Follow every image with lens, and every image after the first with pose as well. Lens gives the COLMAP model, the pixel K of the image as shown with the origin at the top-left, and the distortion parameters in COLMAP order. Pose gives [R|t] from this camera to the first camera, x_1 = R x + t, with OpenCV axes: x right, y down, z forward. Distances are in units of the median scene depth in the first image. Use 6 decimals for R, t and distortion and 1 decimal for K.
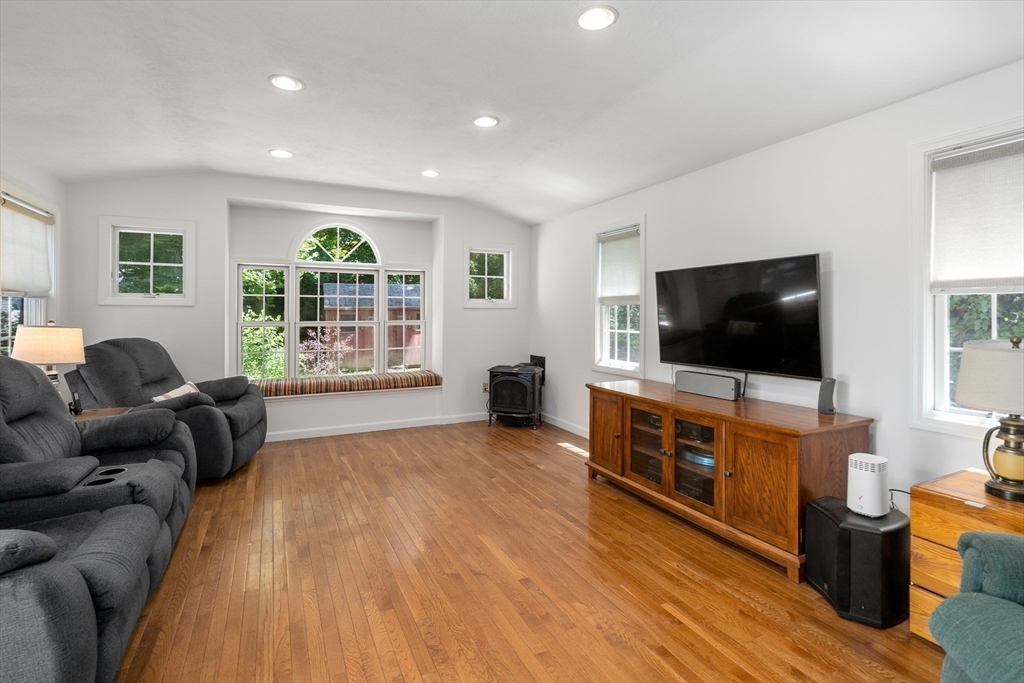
lens RADIAL K [[477.3, 0, 511.4], [0, 477.3, 324.5], [0, 0, 1]] dist [-0.000429, 0.000946]
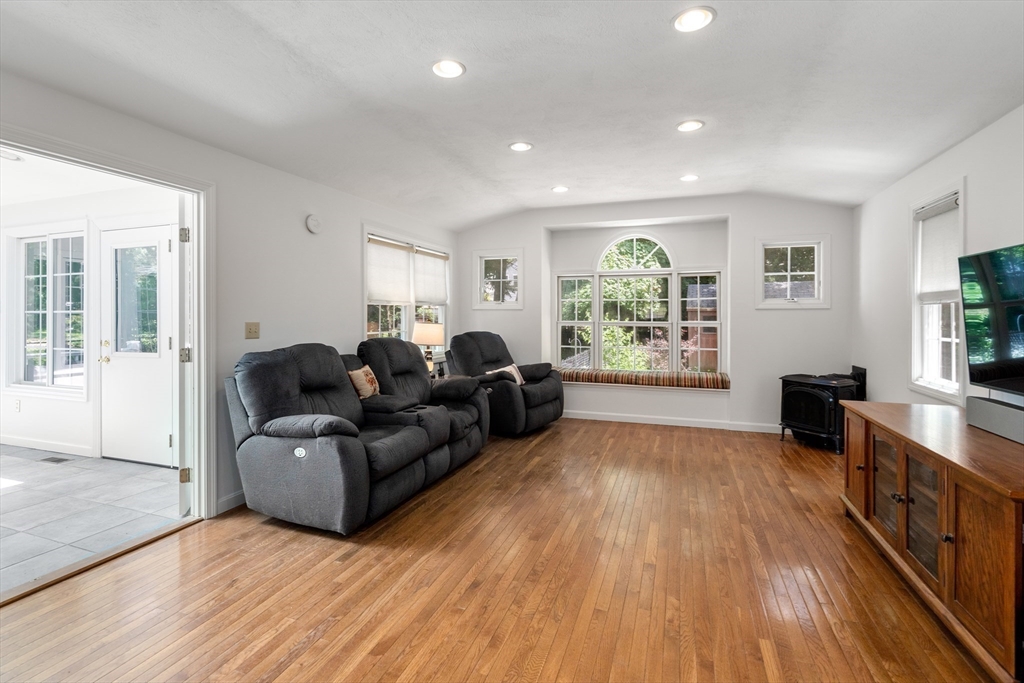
lens RADIAL K [[477.3, 0, 511.4], [0, 477.3, 324.5], [0, 0, 1]] dist [-0.000429, 0.000946]
pose [[0.702809, 0.014485, -0.711231, 0.309974], [-0.015175, 0.999870, 0.005368, -0.002545], [0.711217, 0.007021, 0.702938, 0.012713]]
